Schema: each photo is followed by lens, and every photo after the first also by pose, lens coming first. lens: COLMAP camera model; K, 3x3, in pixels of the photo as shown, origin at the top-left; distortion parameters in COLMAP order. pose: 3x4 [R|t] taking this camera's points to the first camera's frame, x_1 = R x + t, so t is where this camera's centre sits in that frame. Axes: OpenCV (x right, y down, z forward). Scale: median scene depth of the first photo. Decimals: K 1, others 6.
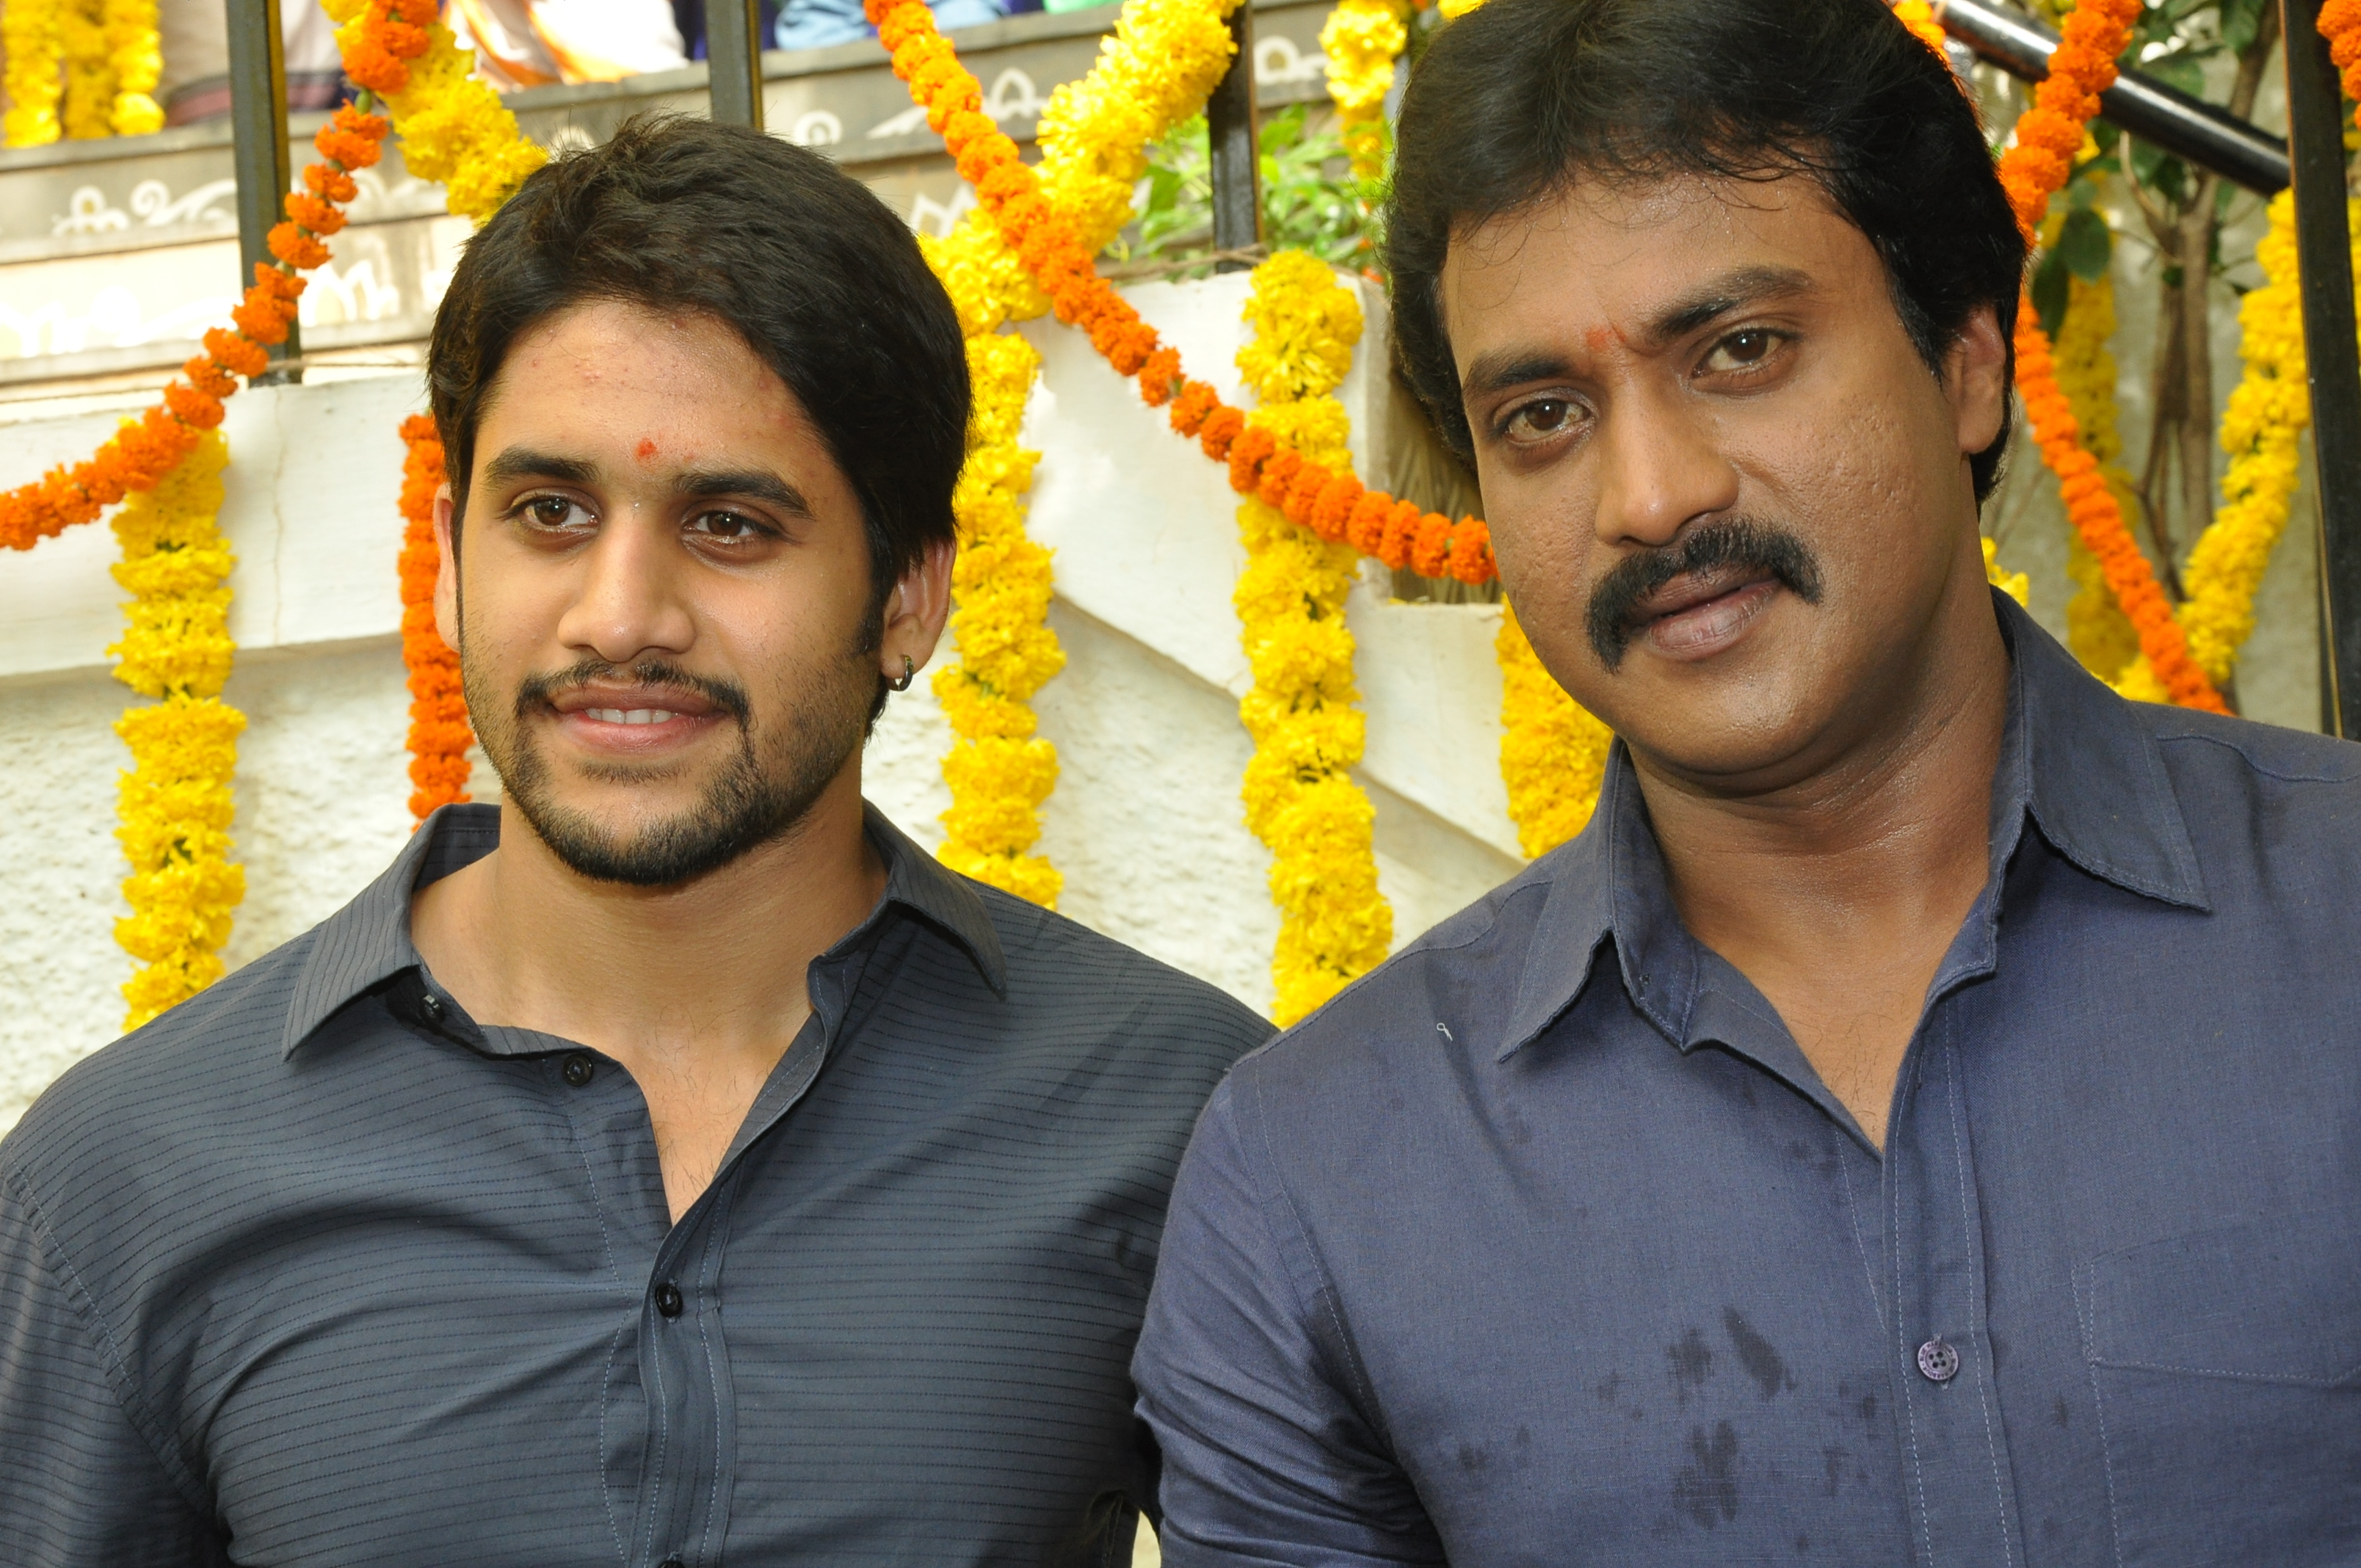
lens RADIAL K [[4603.5, 0, 1128.2], [0, 4603.5, 852.0], [0, 0, 1]] dist [0.236006, 1.524154]
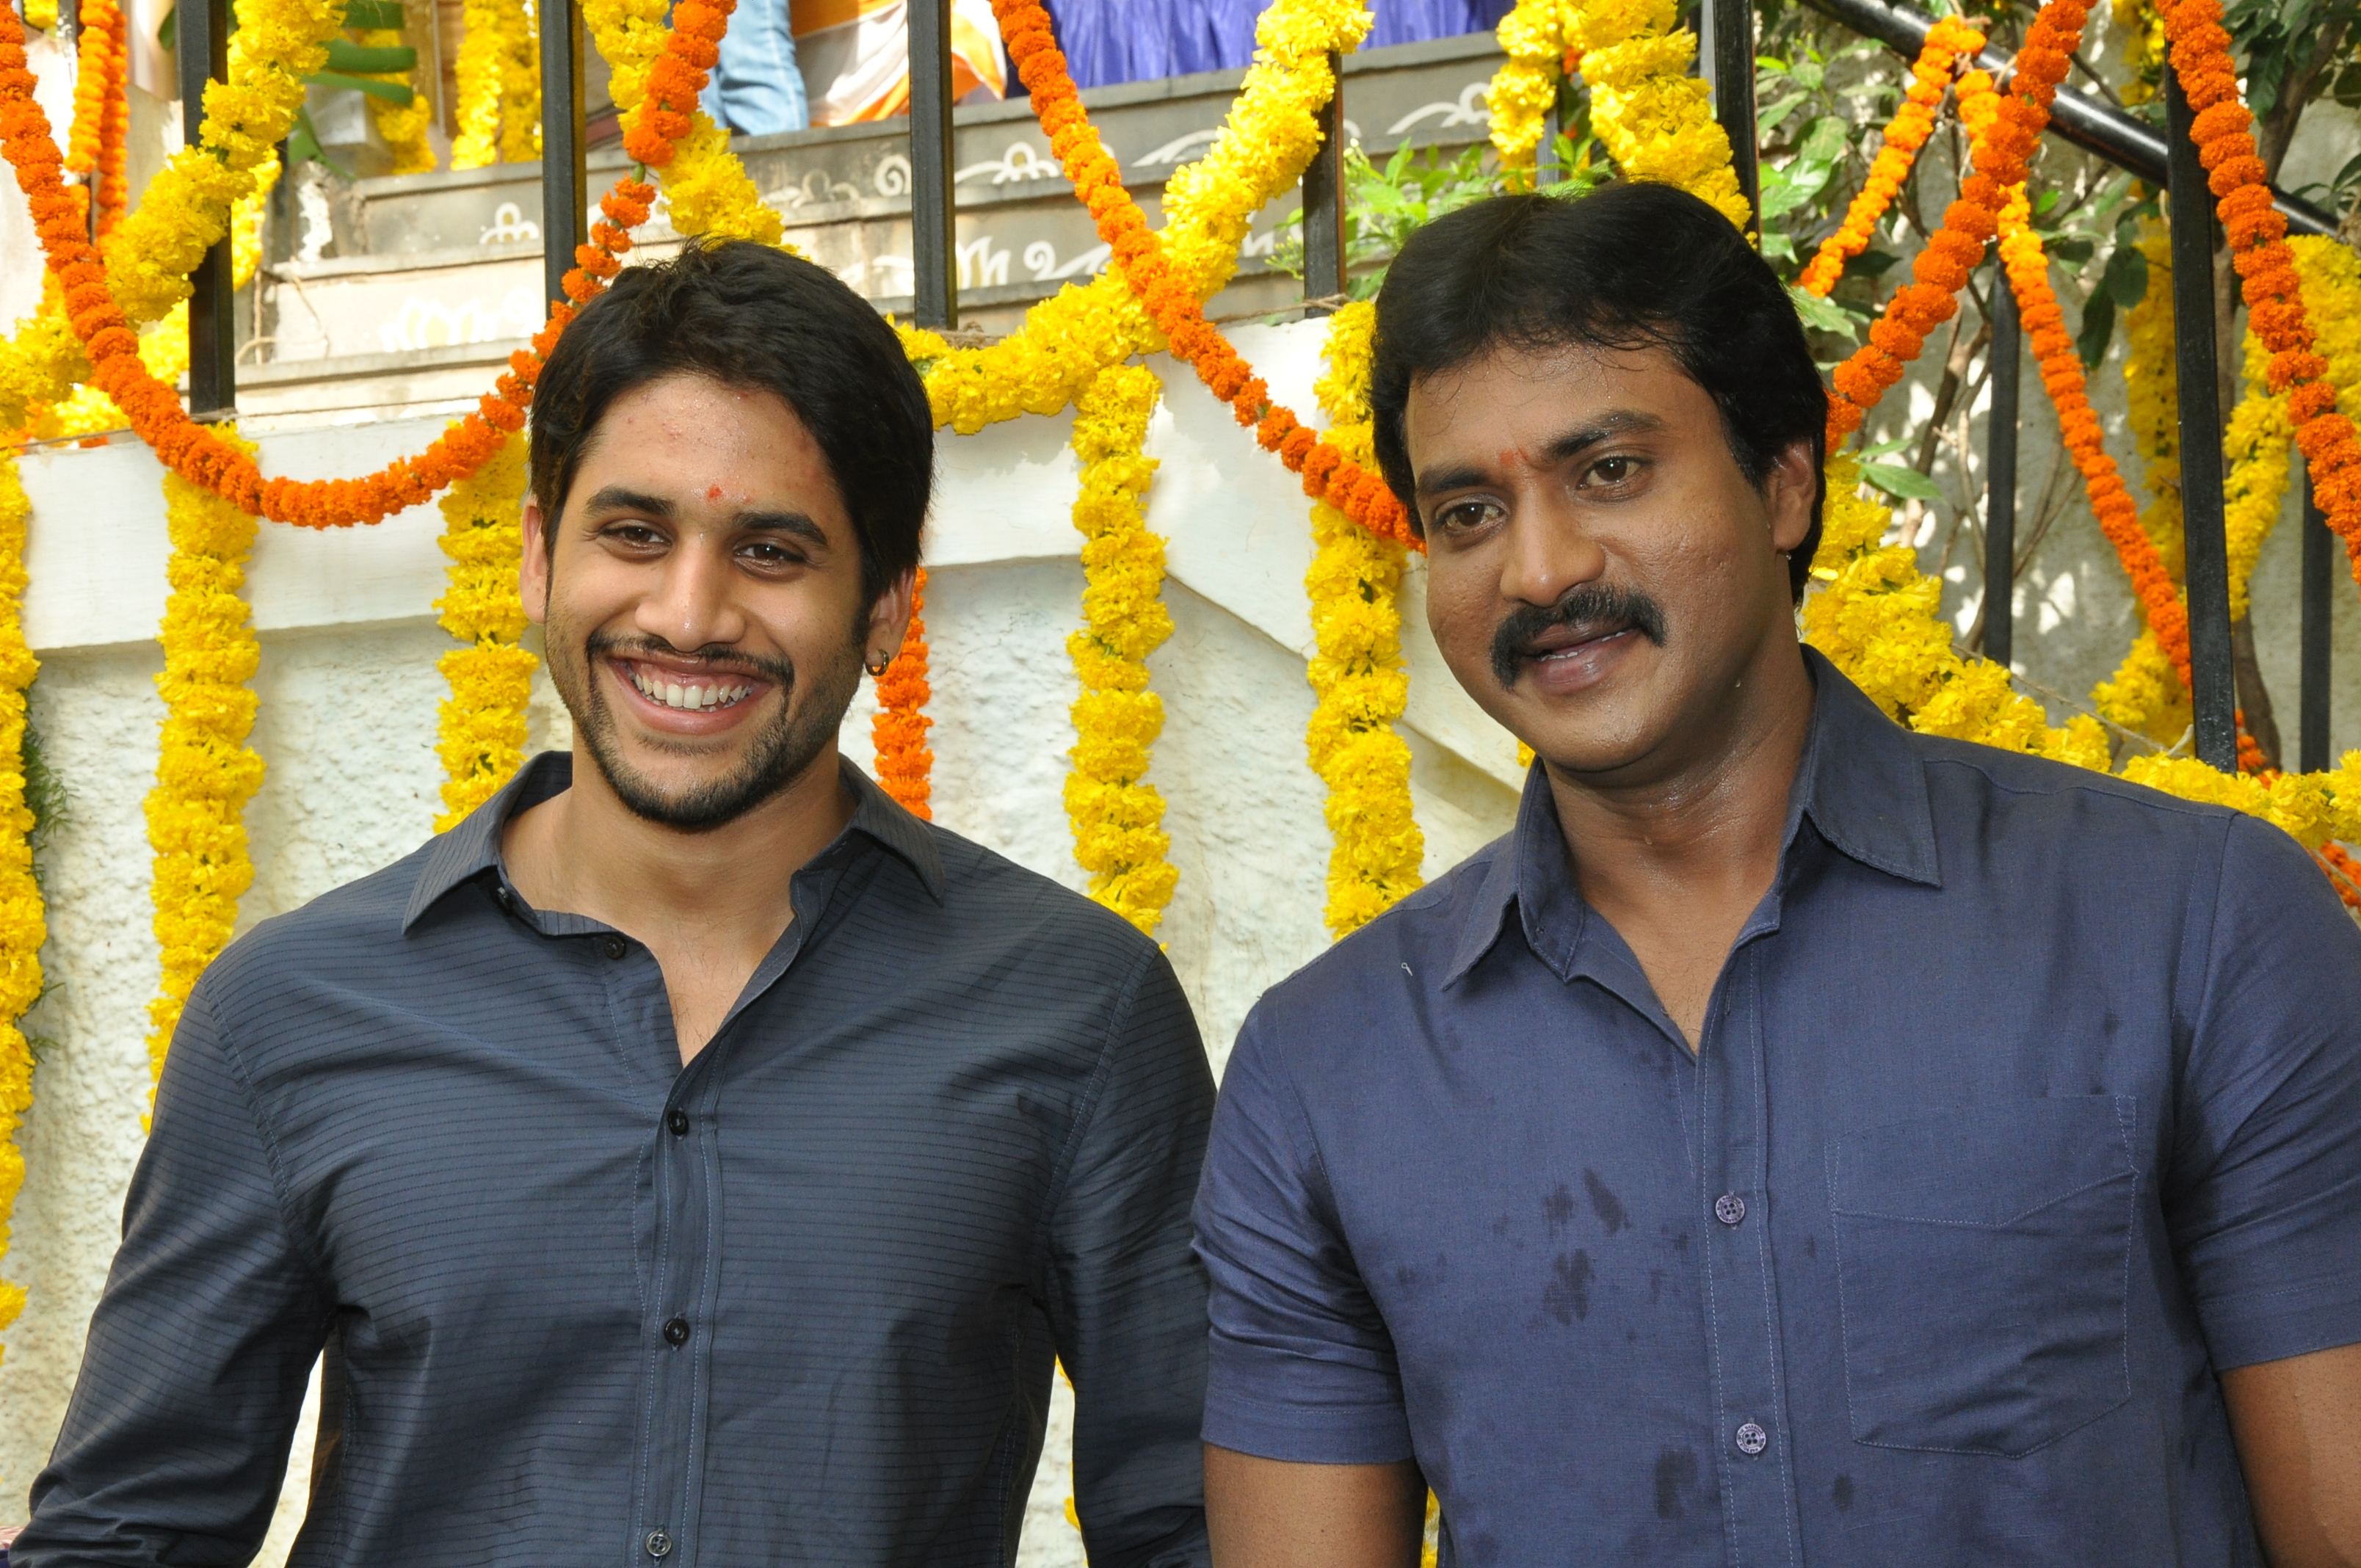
lens RADIAL K [[4236.3, 0, 1185.6], [0, 4236.3, 817.0], [0, 0, 1]] dist [0.287888, 0.061606]
pose [[0.994959, 0.024202, -0.097316, 0.102408], [-0.022345, 0.999548, 0.020128, -0.013731], [0.097759, -0.017852, 0.995050, -0.141347]]
